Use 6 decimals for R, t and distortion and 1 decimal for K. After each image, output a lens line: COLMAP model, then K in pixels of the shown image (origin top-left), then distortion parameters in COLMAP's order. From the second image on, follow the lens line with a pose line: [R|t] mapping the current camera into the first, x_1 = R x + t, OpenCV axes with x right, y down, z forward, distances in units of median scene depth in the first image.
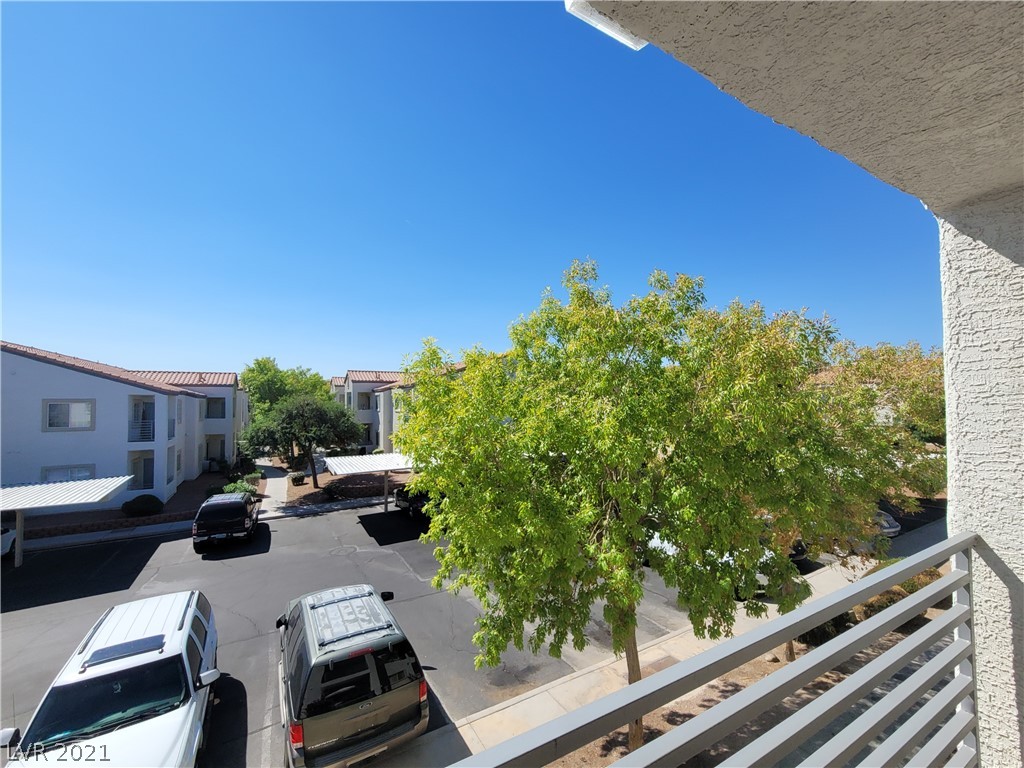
lens RADIAL K [[420.6, 0, 514.7], [0, 420.6, 391.0], [0, 0, 1]] dist [-0.004897, 0.000449]
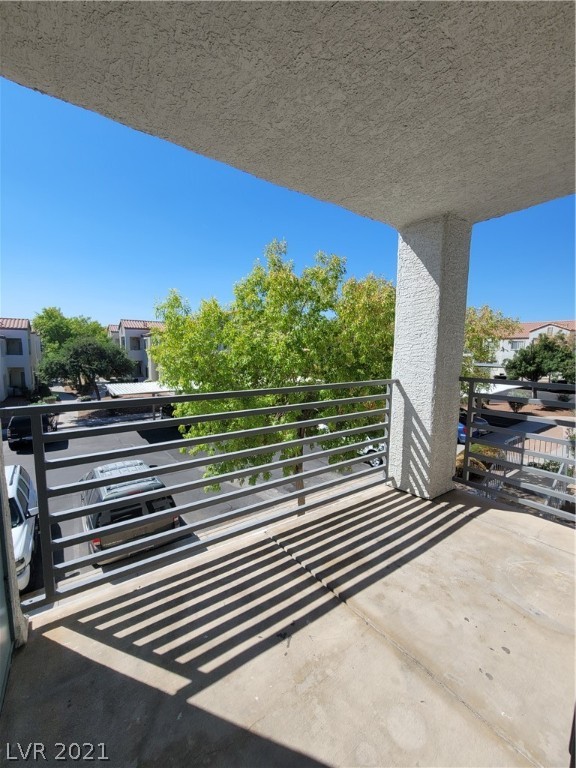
lens RADIAL K [[315.5, 0, 283.3], [0, 315.5, 384.1], [0, 0, 1]] dist [-0.004897, 0.000449]
pose [[0.995829, 0.005549, 0.091070, 0.022635], [-0.018193, 0.990181, 0.138605, 0.010169], [-0.089407, -0.139684, 0.986151, -0.046758]]
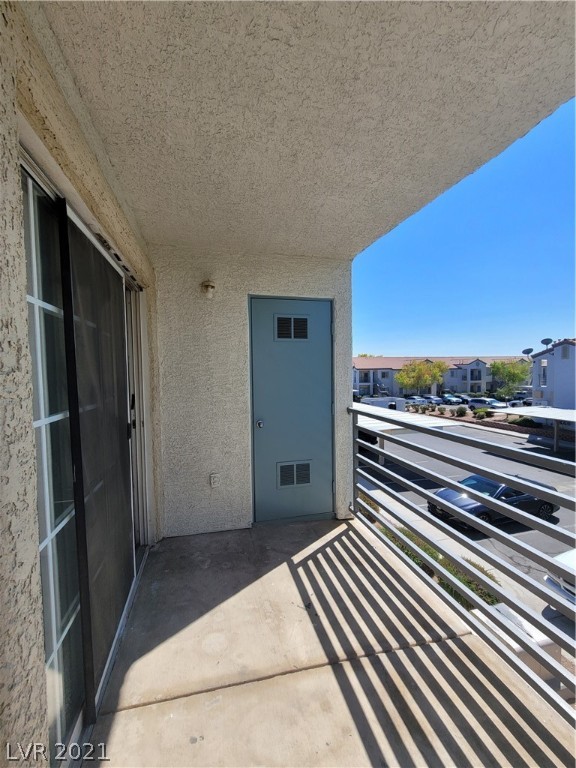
lens RADIAL K [[315.5, 0, 287.4], [0, 315.5, 384.4], [0, 0, 1]] dist [-0.004897, 0.000449]
pose [[-0.258288, 0.052051, -0.964665, 0.101658], [0.041619, 0.998220, 0.042718, 0.008237], [0.965171, -0.029115, -0.259994, 0.022812]]
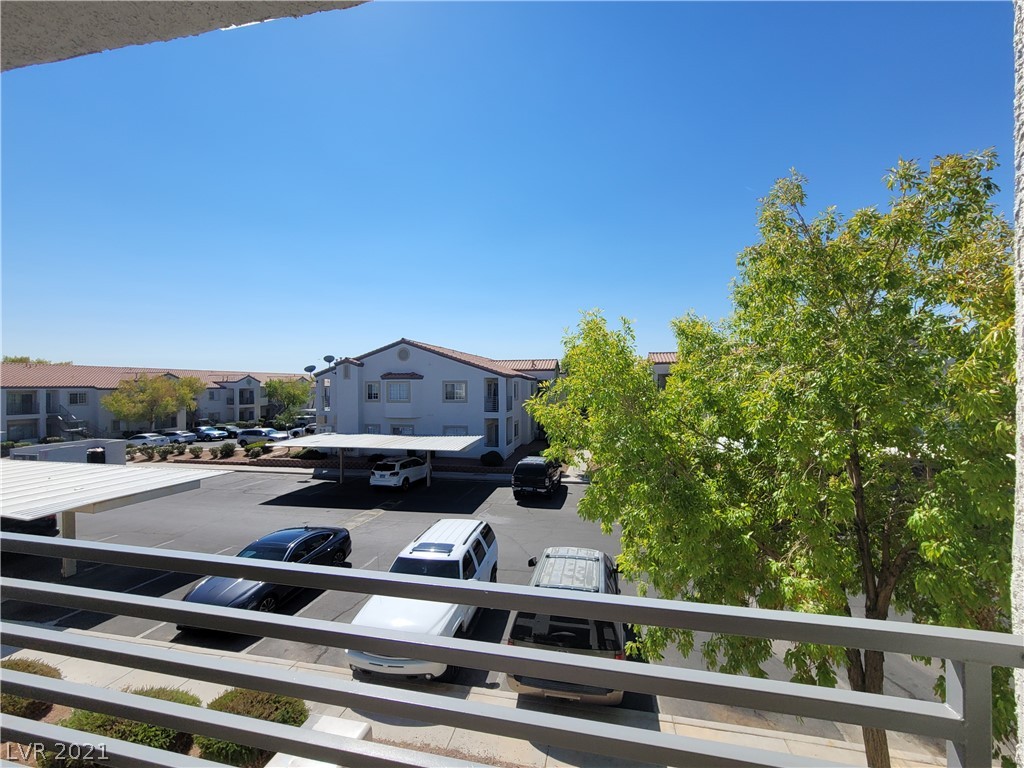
lens RADIAL K [[420.6, 0, 508.8], [0, 420.6, 391.1], [0, 0, 1]] dist [-0.004897, 0.000449]
pose [[0.742822, 0.012354, -0.669375, 0.069470], [0.015425, 0.999248, 0.035560, 0.005262], [0.669312, -0.036740, 0.742073, 0.026997]]
